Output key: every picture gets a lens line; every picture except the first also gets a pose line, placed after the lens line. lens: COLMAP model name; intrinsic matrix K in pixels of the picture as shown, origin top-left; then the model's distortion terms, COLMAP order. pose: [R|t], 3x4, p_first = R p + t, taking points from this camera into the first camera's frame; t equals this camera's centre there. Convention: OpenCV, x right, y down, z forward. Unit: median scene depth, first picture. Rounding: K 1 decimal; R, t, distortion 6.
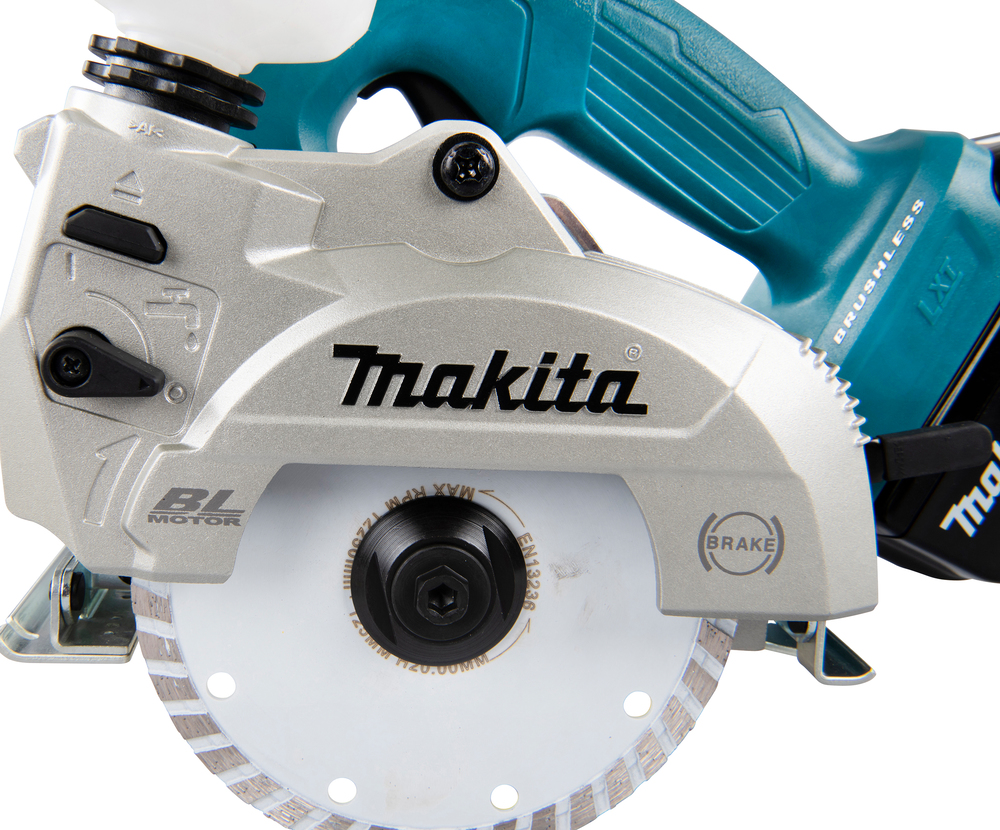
lens RADIAL K [[1241.5, 0, 378.4], [0, 1241.5, 419.4], [0, 0, 1]] dist [-0.000670, 0.000000]
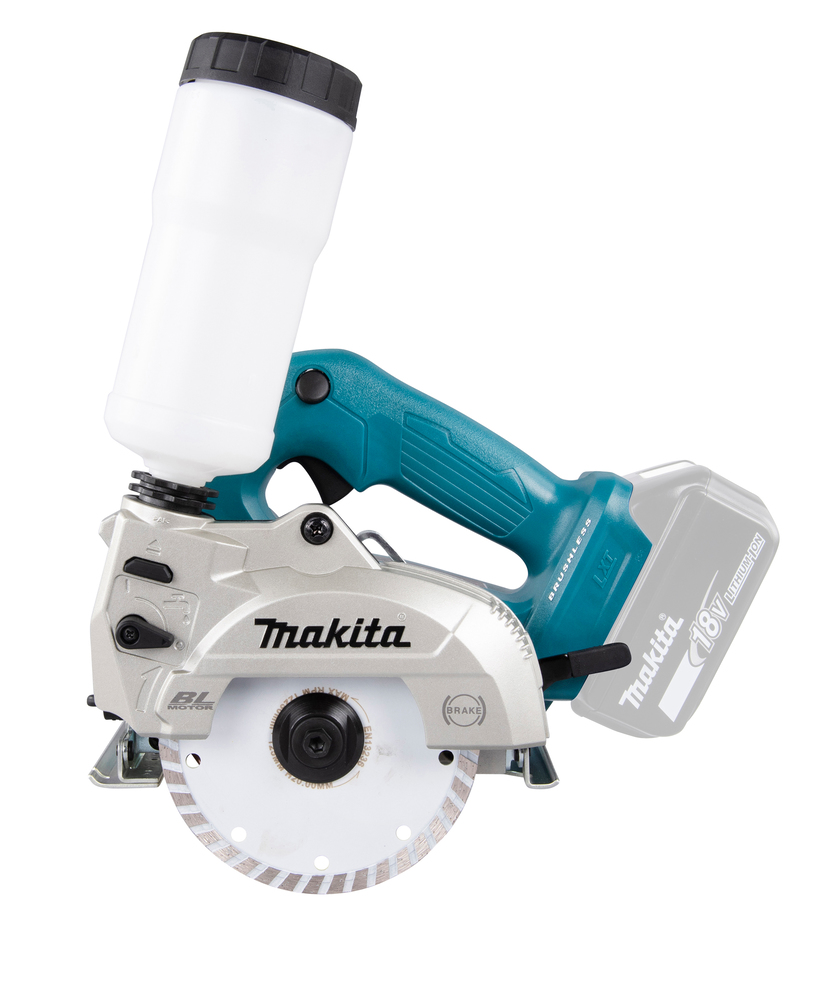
lens RADIAL K [[1731.7, 0, 321.1], [0, 1731.7, 499.5], [0, 0, 1]] dist [-0.000599, 0.000000]
pose [[0.996430, -0.043498, -0.072358, 0.284276], [0.037220, 0.995603, -0.085967, -0.006031], [0.075779, 0.082967, 0.993667, -1.822038]]
